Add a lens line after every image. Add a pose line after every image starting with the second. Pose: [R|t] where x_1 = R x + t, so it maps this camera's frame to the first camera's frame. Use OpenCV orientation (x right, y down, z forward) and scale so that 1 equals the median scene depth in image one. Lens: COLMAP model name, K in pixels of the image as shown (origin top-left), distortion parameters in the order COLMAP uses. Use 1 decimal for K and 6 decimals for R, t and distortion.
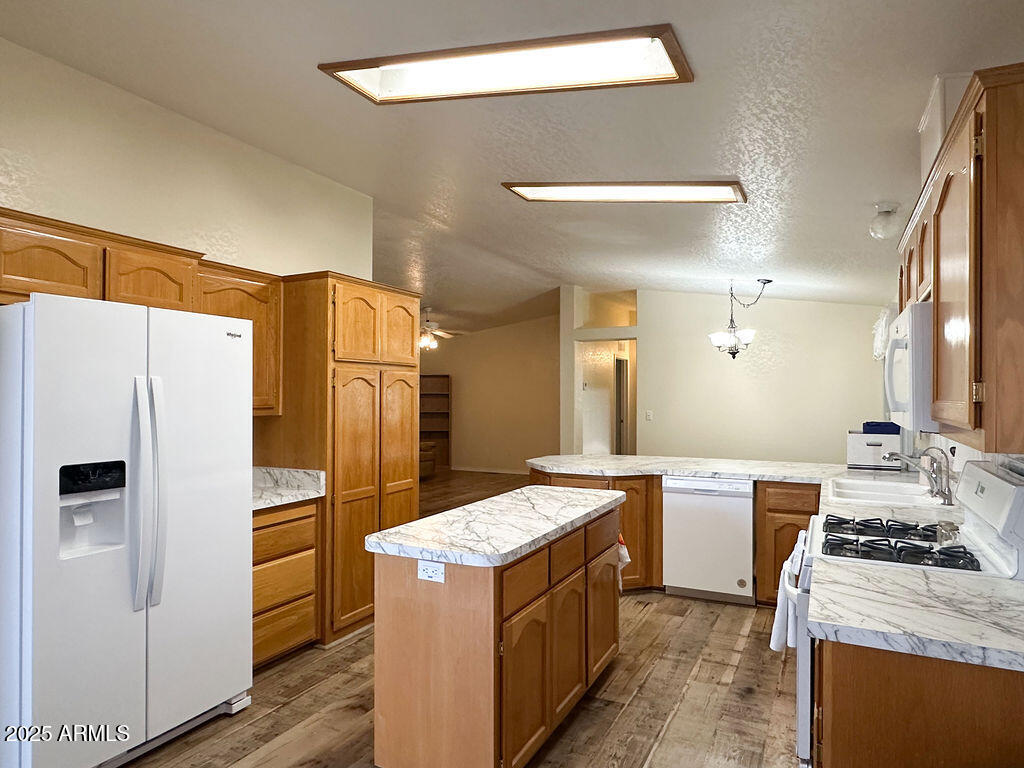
lens RADIAL K [[646.9, 0, 517.3], [0, 646.9, 387.7], [0, 0, 1]] dist [-0.004303, 0.001212]
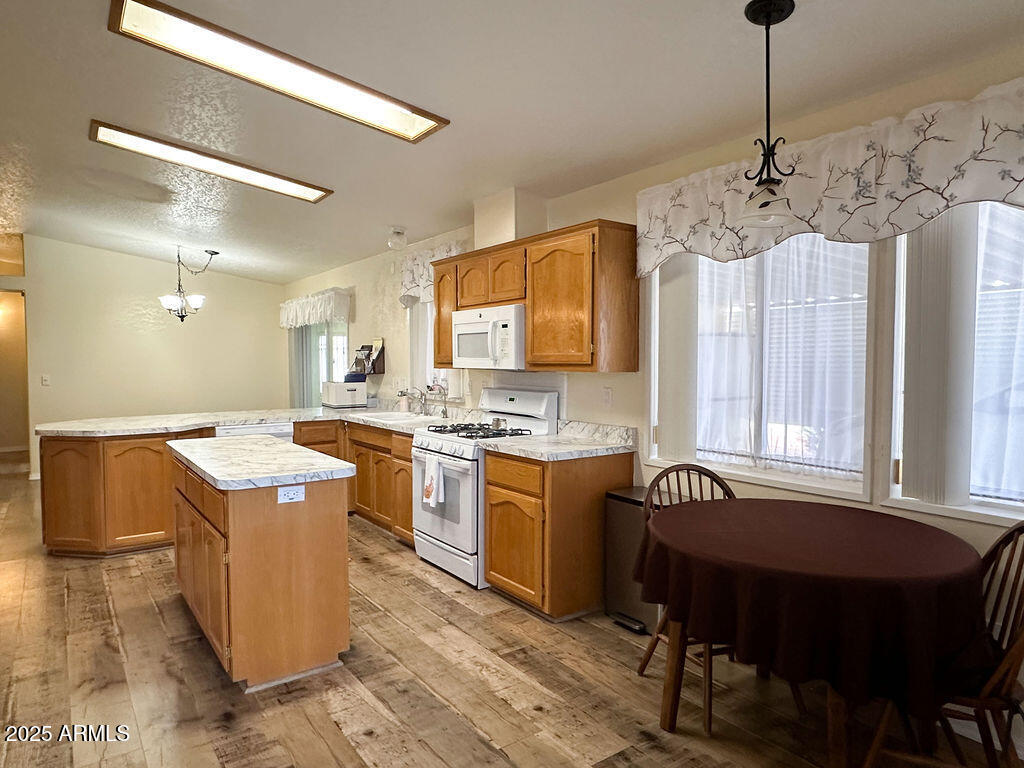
lens RADIAL K [[646.9, 0, 517.3], [0, 646.9, 387.7], [0, 0, 1]] dist [-0.004303, 0.001212]
pose [[0.453446, -0.041372, 0.890323, -0.832316], [-0.005097, 0.998785, 0.049008, 0.019084], [-0.891269, -0.026761, 0.452684, 0.066968]]
